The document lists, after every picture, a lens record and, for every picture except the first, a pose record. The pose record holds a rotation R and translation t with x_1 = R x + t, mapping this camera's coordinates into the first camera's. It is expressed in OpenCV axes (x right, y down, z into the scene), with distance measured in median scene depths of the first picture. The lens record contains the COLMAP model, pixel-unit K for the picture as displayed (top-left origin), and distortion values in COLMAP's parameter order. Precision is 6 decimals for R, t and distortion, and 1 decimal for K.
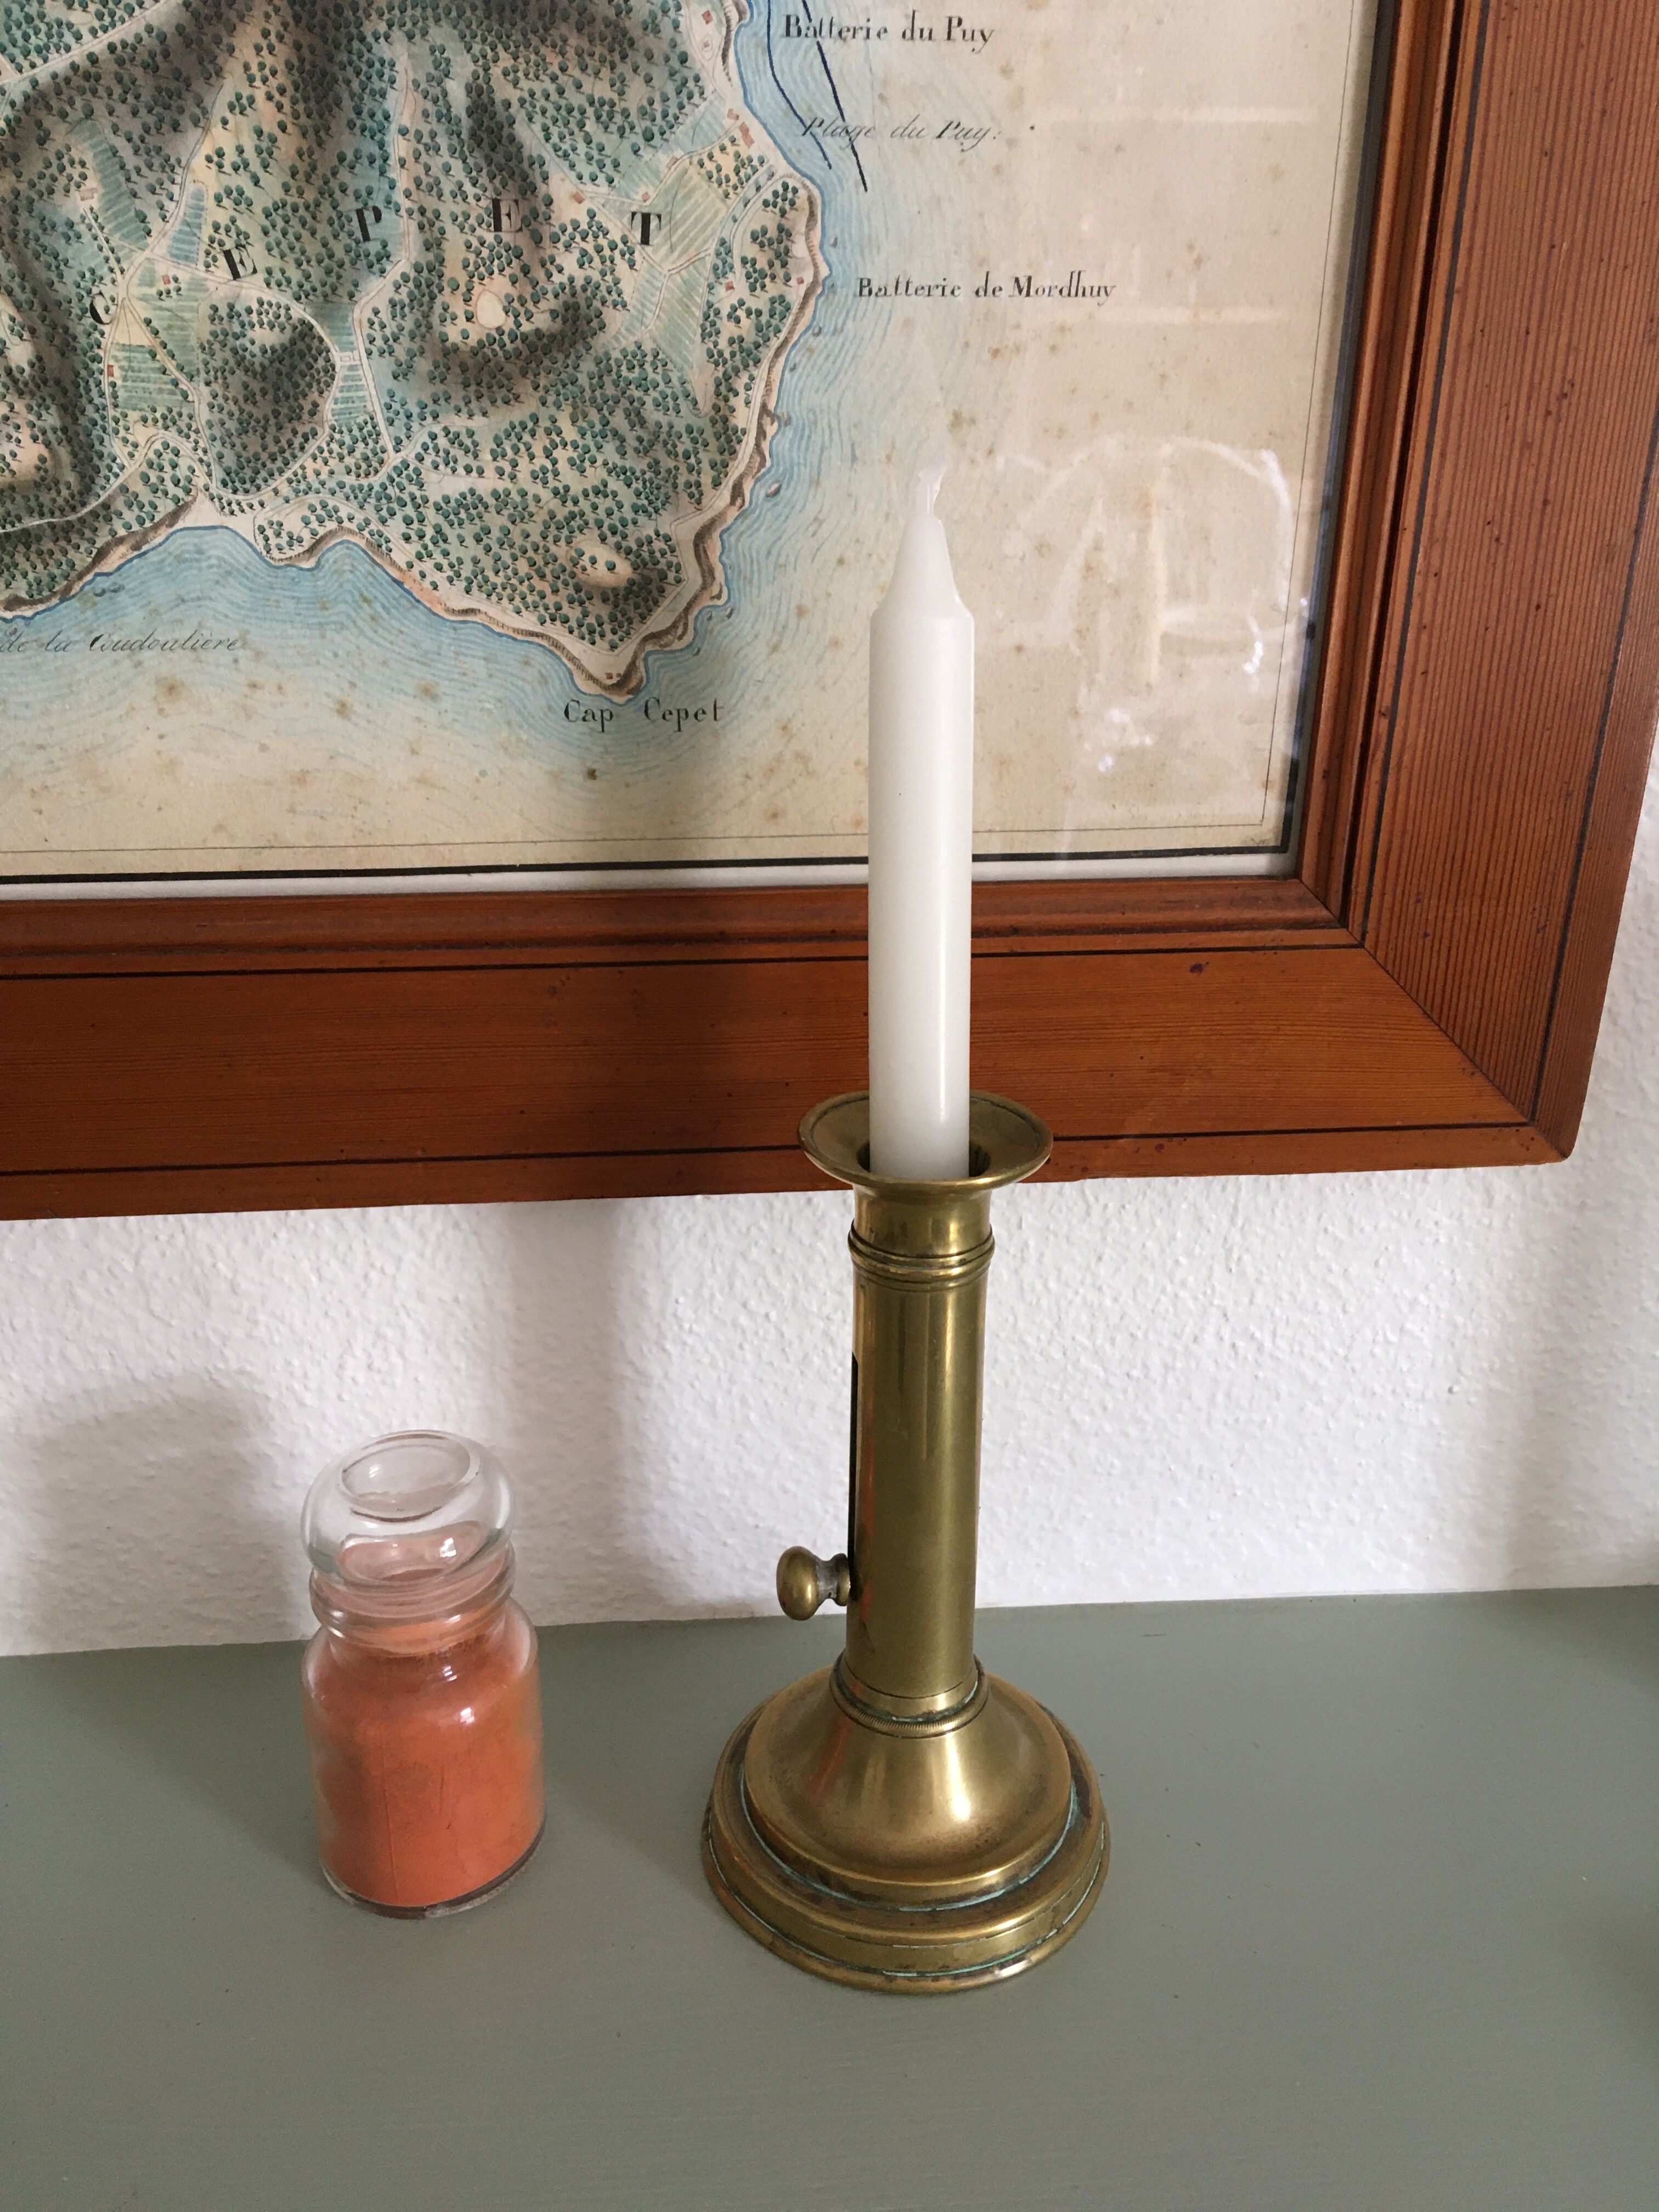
lens RADIAL K [[1900.8, 0, 827.4], [0, 1900.8, 1094.5], [0, 0, 1]] dist [0.116365, -0.198008]
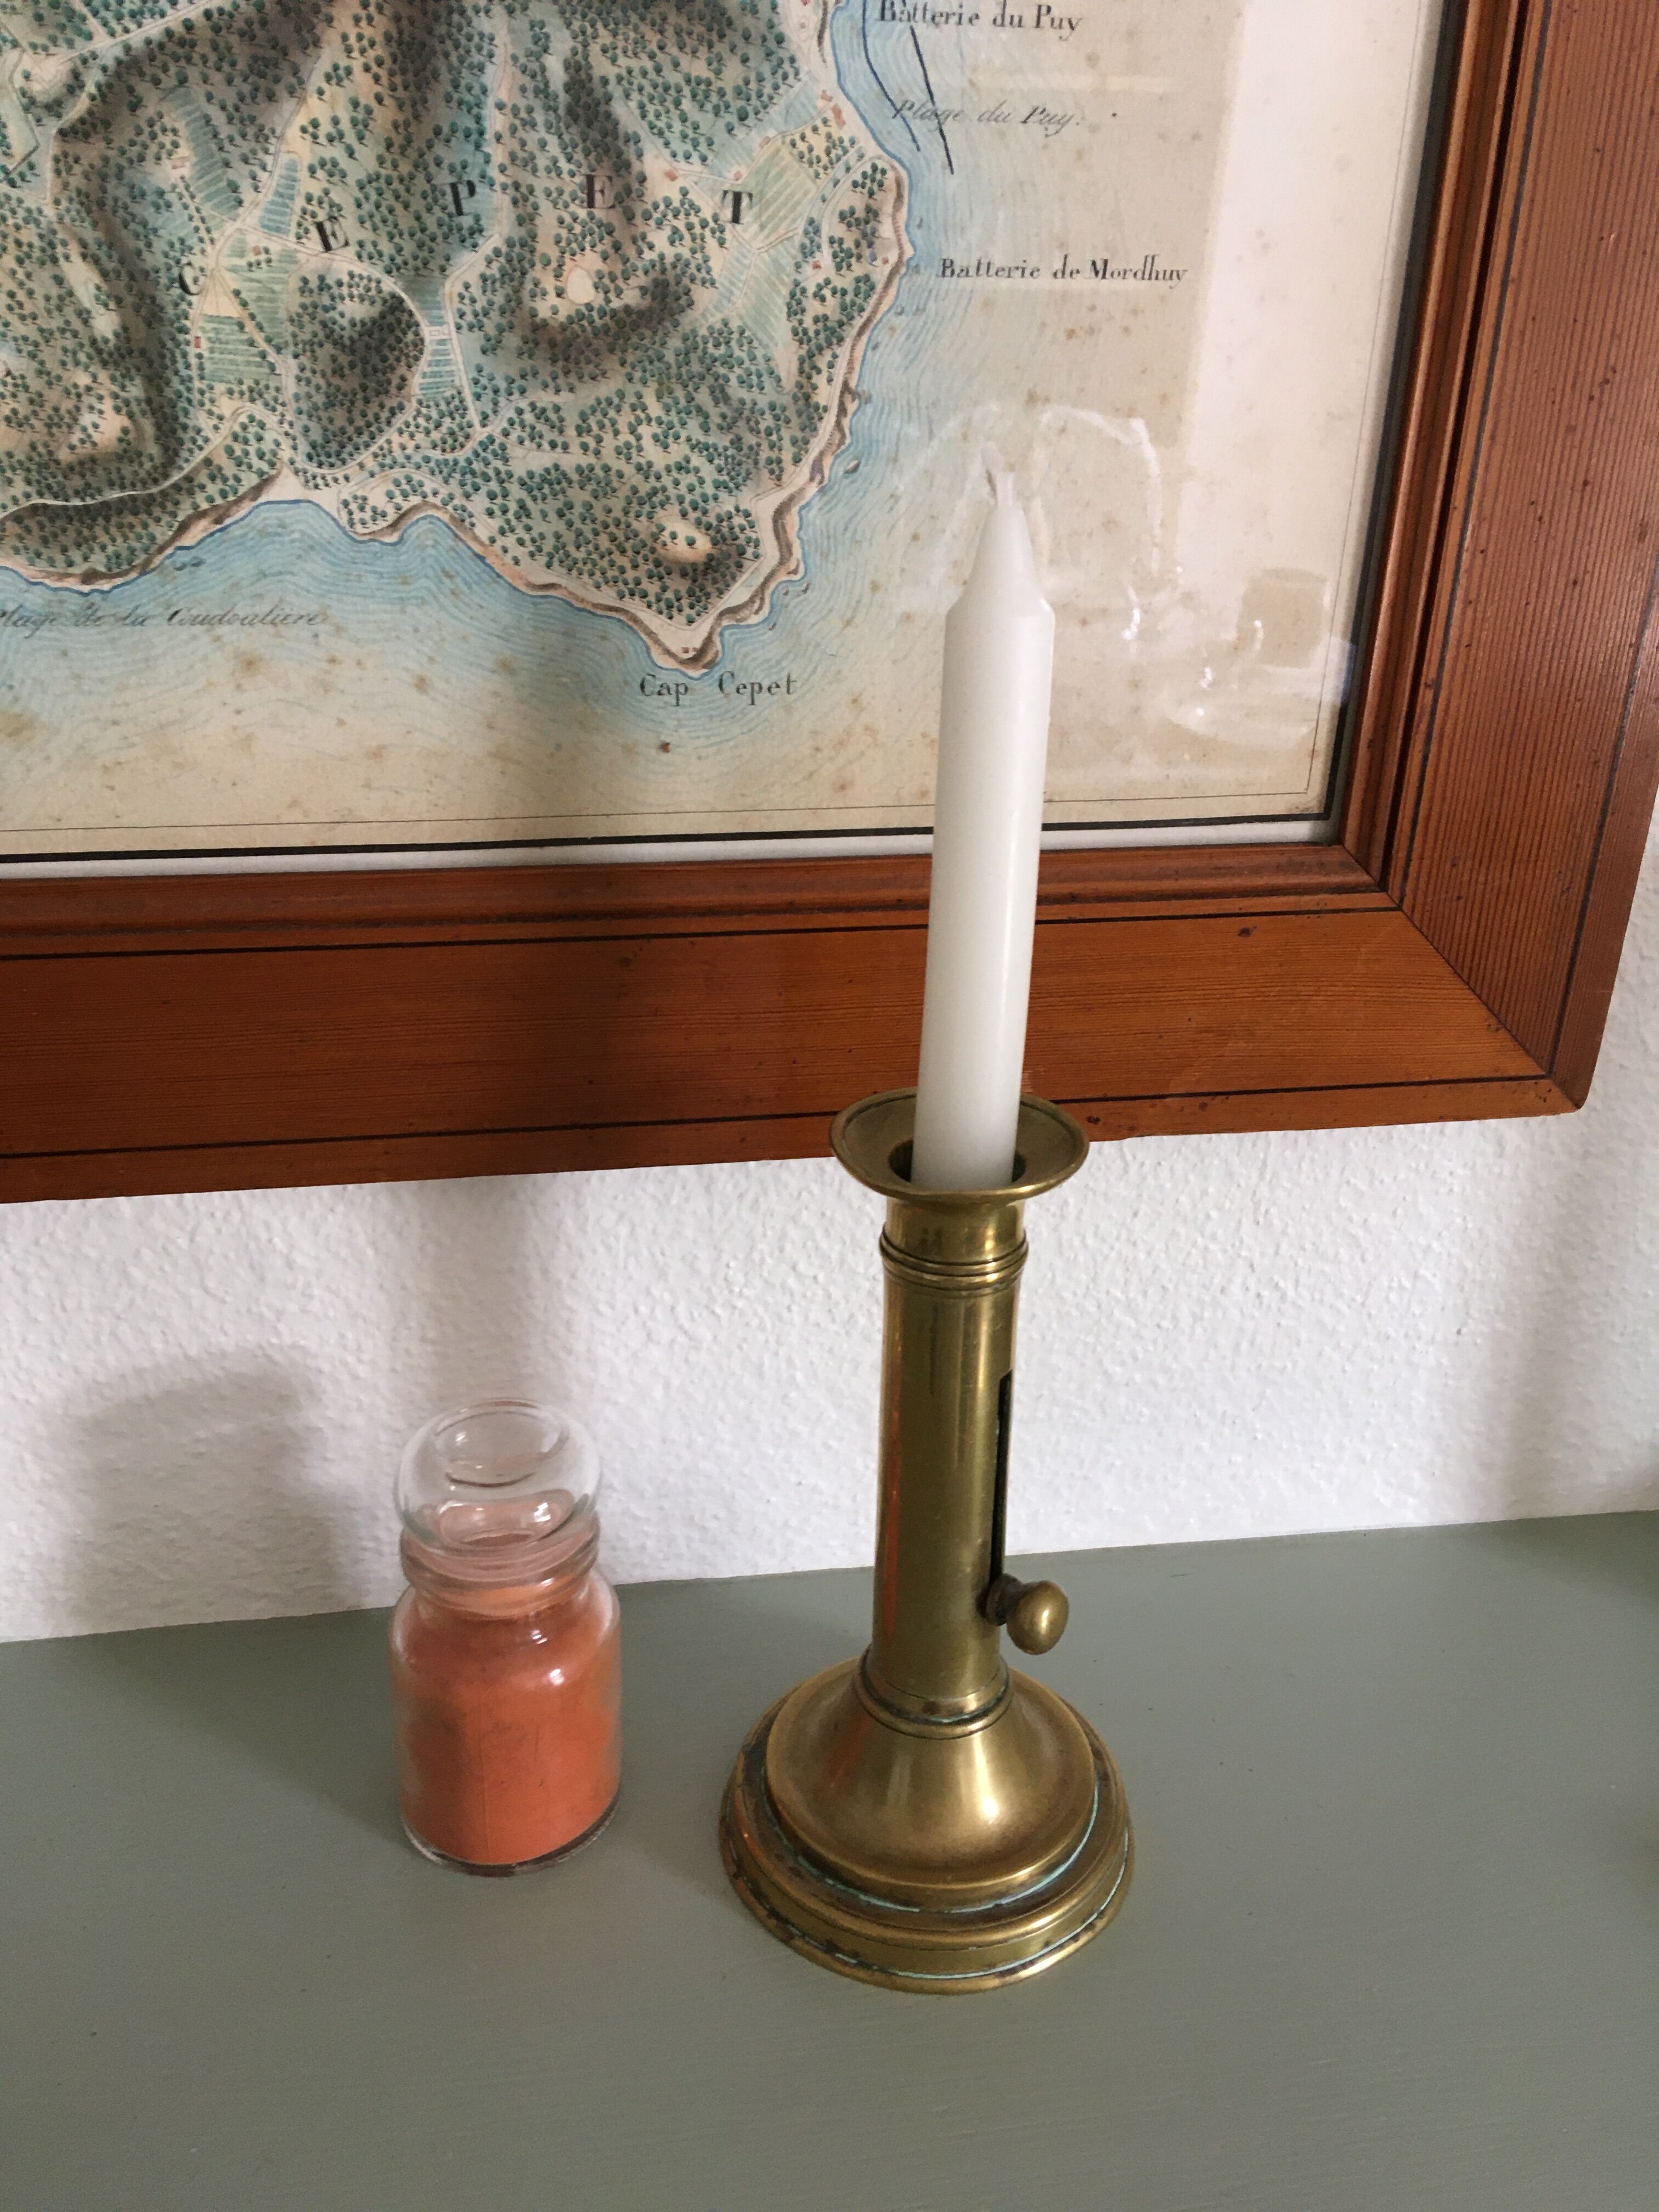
lens RADIAL K [[1900.8, 0, 827.4], [0, 1900.8, 1094.5], [0, 0, 1]] dist [0.116365, -0.198008]
pose [[0.996913, -0.017718, 0.076485, -0.119040], [0.016251, 0.999673, 0.019759, -0.002462], [-0.076810, -0.018455, 0.996875, -0.019034]]
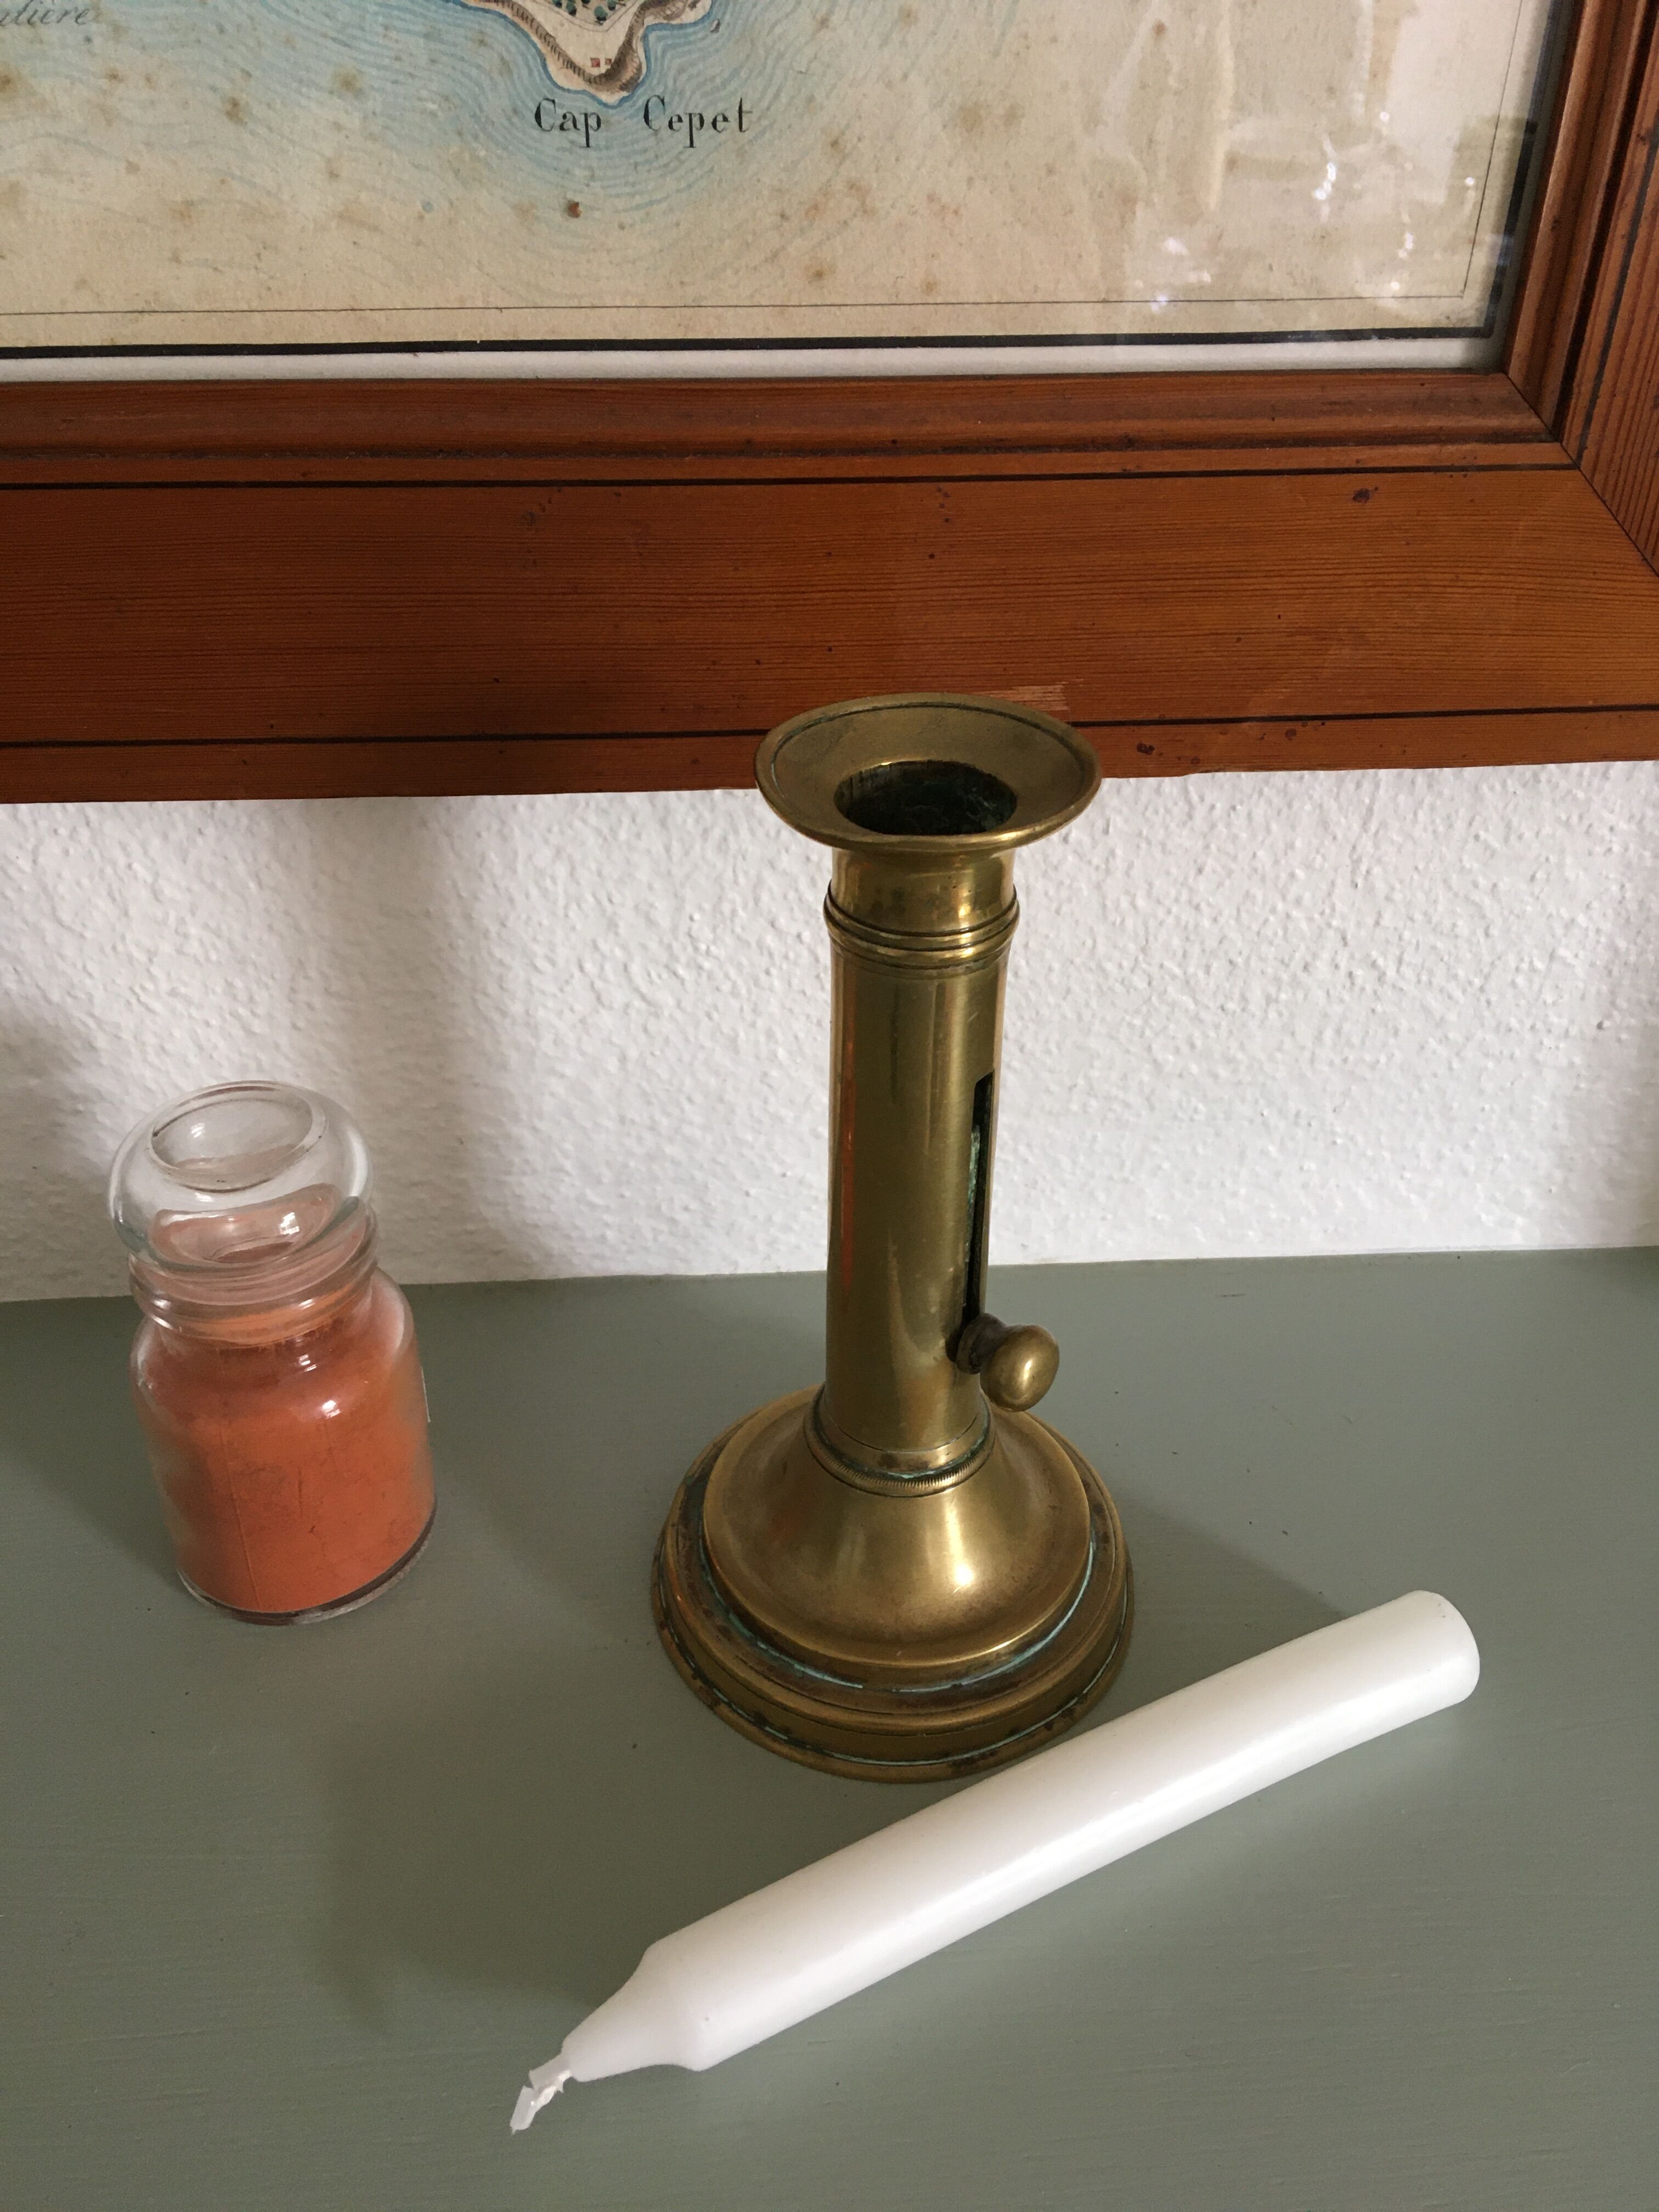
lens RADIAL K [[1900.8, 0, 827.4], [0, 1900.8, 1094.5], [0, 0, 1]] dist [0.116365, -0.198008]
pose [[0.999952, 0.009811, 0.000129, -0.021708], [-0.009622, 0.978016, 0.208308, 0.011153], [0.001918, -0.208299, 0.978063, 0.195270]]
